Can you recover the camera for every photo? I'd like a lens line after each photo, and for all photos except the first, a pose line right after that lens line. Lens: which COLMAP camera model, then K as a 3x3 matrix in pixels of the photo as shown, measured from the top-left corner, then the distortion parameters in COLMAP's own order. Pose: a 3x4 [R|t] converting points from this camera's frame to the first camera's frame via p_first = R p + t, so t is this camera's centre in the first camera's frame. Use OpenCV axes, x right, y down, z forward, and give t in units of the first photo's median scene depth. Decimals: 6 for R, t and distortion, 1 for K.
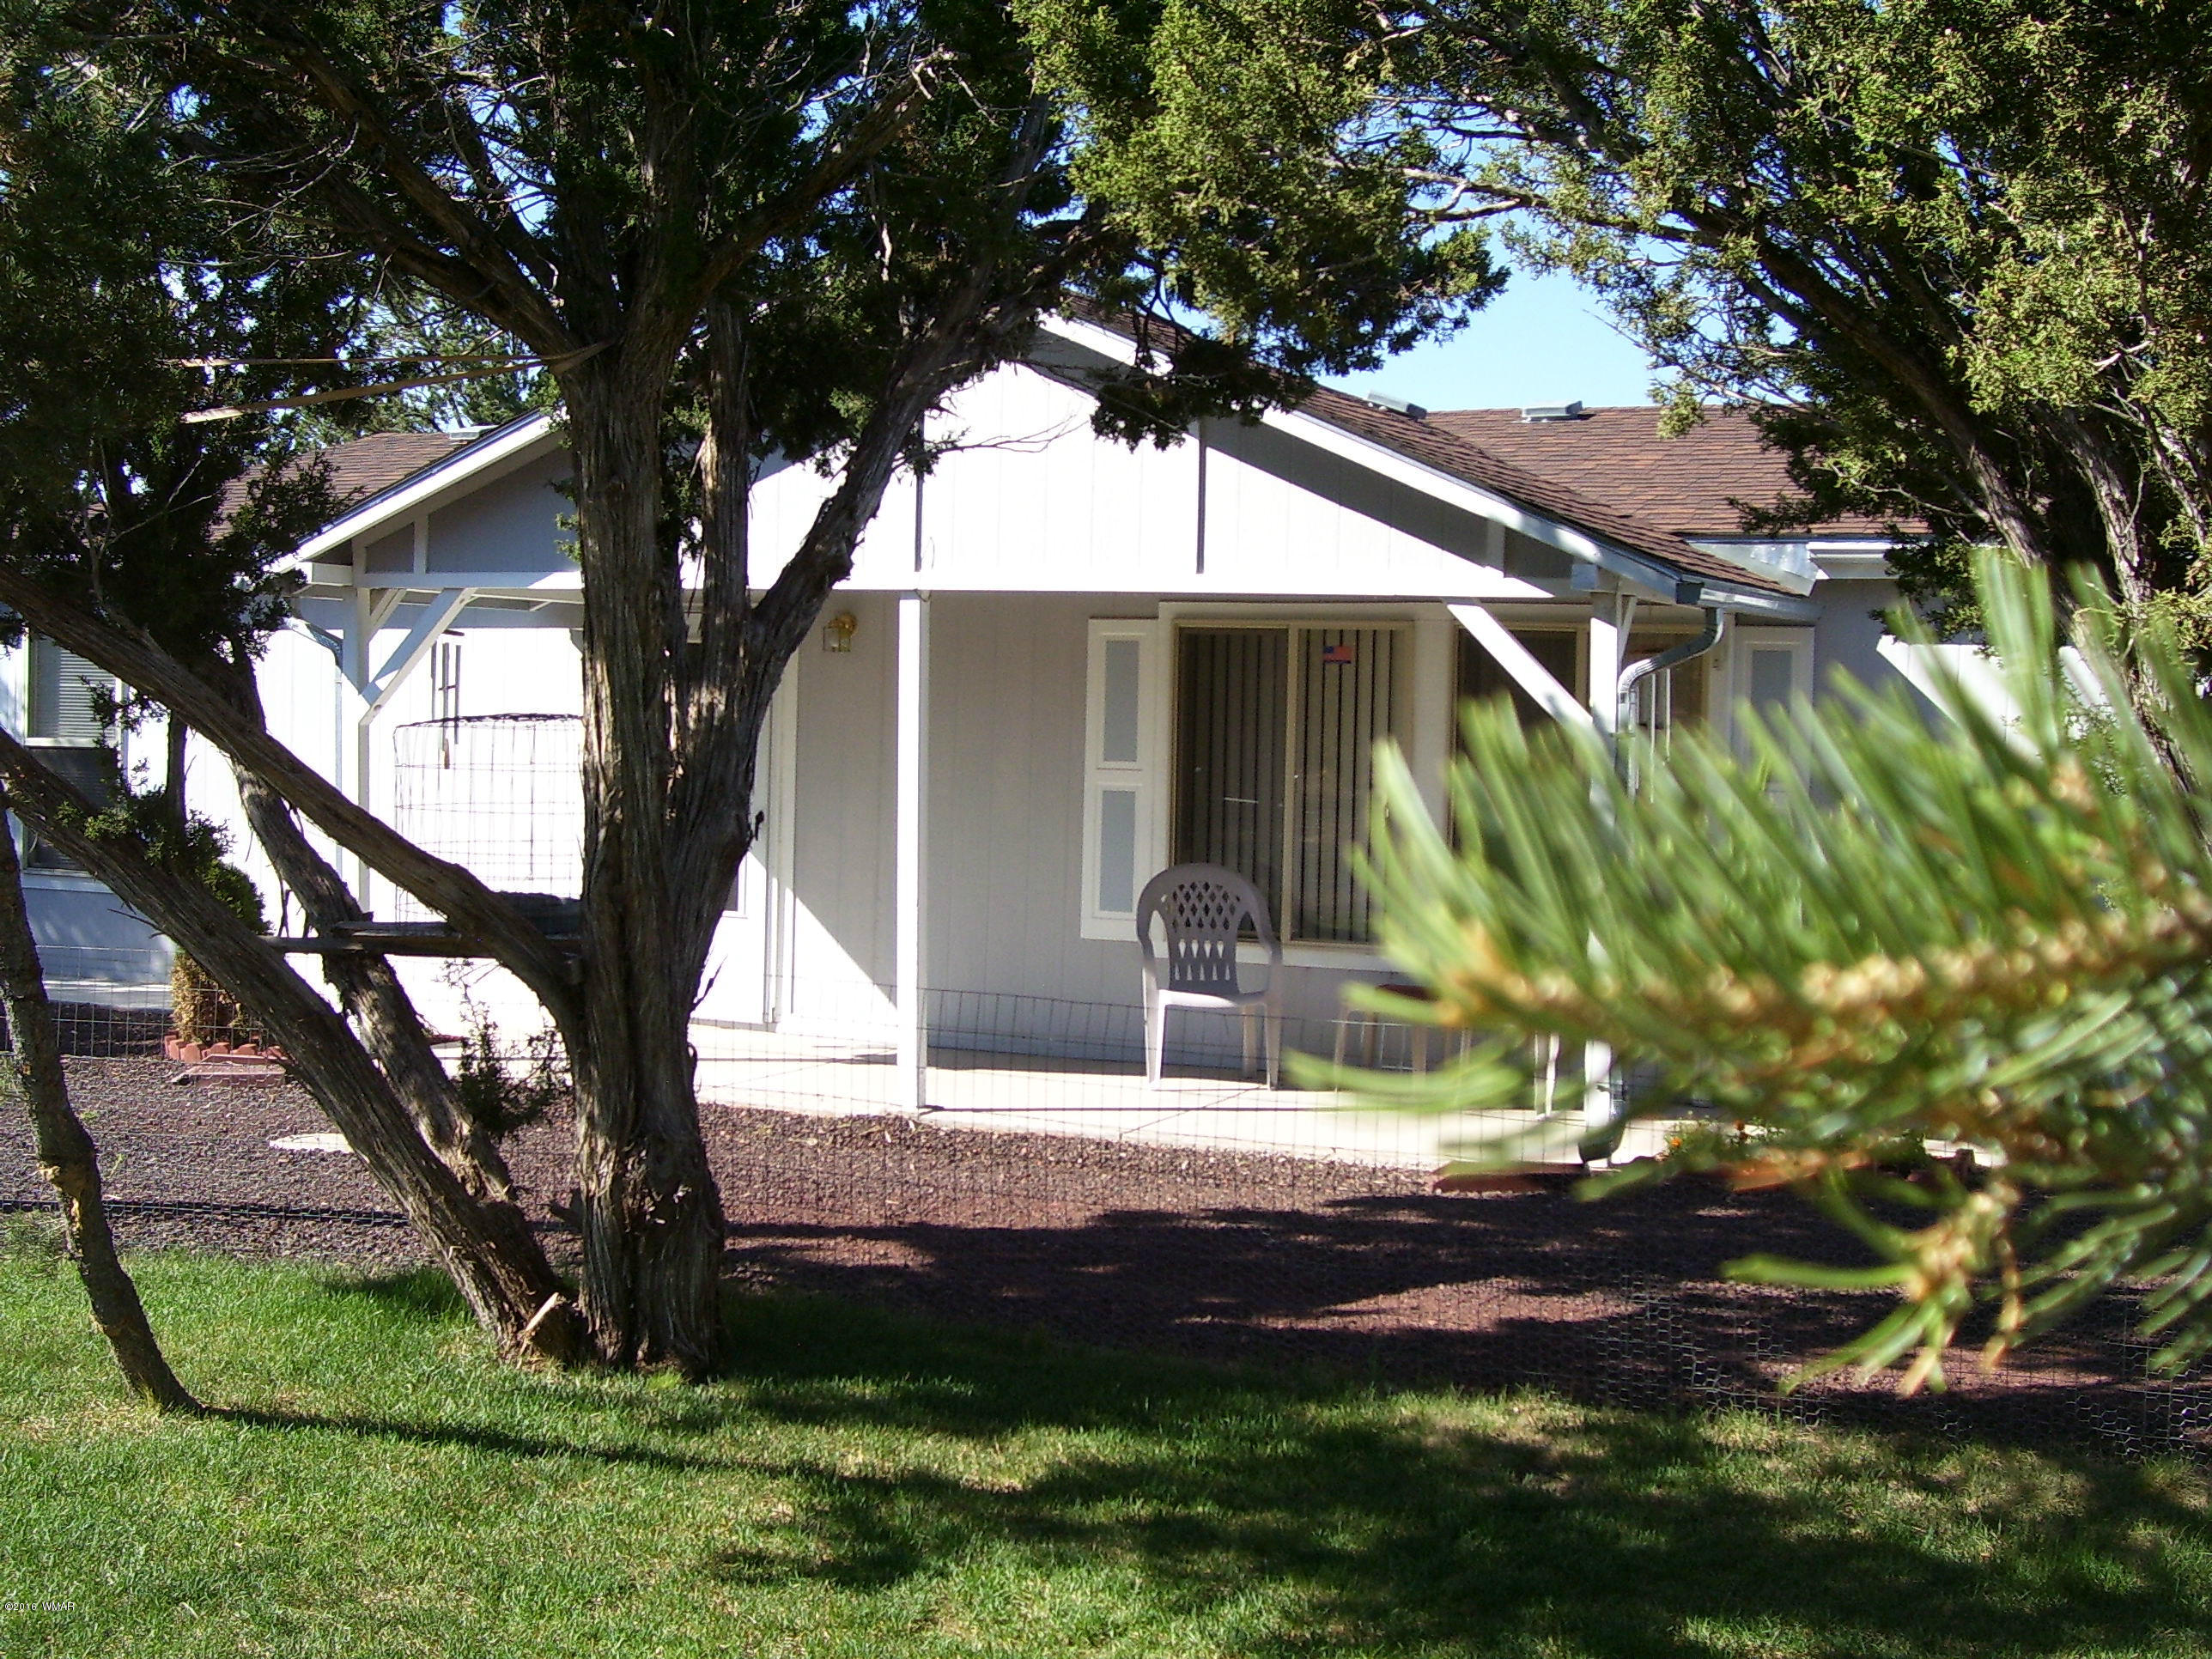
lens RADIAL K [[2732.5, 0, 1106.0], [0, 2732.5, 829.5], [0, 0, 1]] dist [-0.099029, -0.012327]
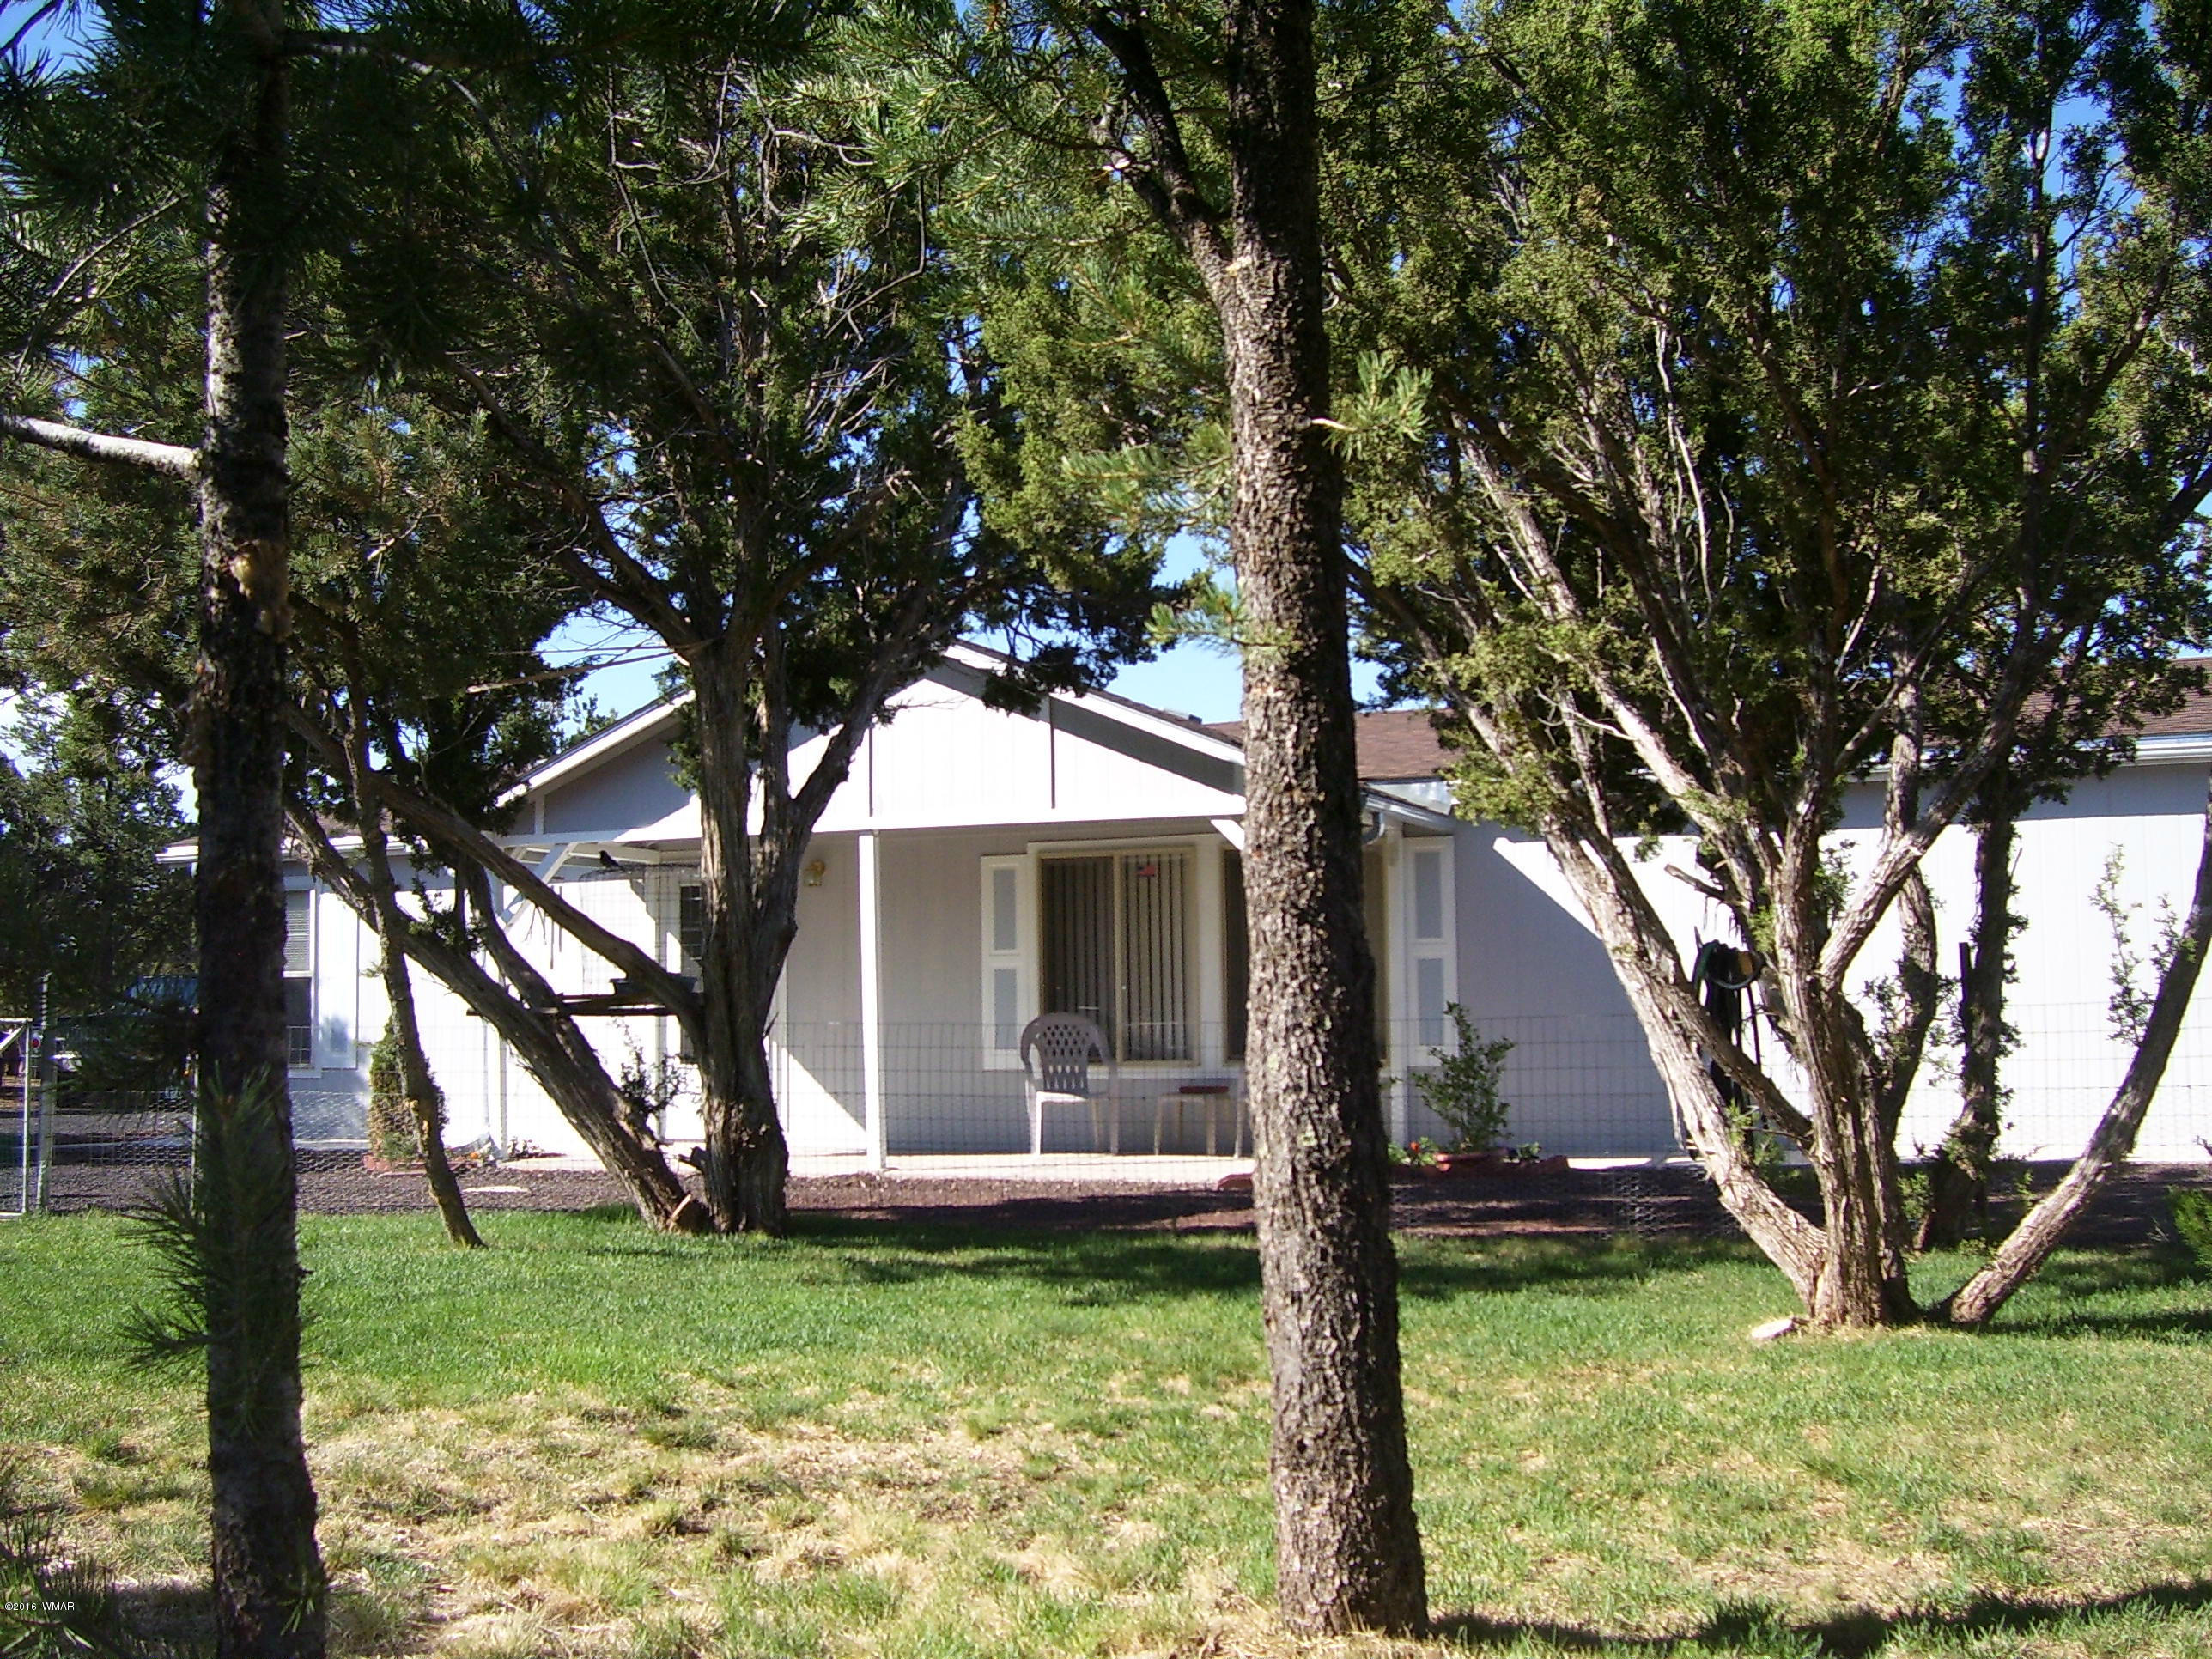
lens RADIAL K [[2345.4, 0, 1106.0], [0, 2345.4, 829.5], [0, 0, 1]] dist [-0.133697, -0.002295]
pose [[0.997742, -0.034196, 0.057798, -0.016136], [0.042305, 0.988459, -0.145463, 0.137572], [-0.052157, 0.147579, 0.987674, -0.393232]]
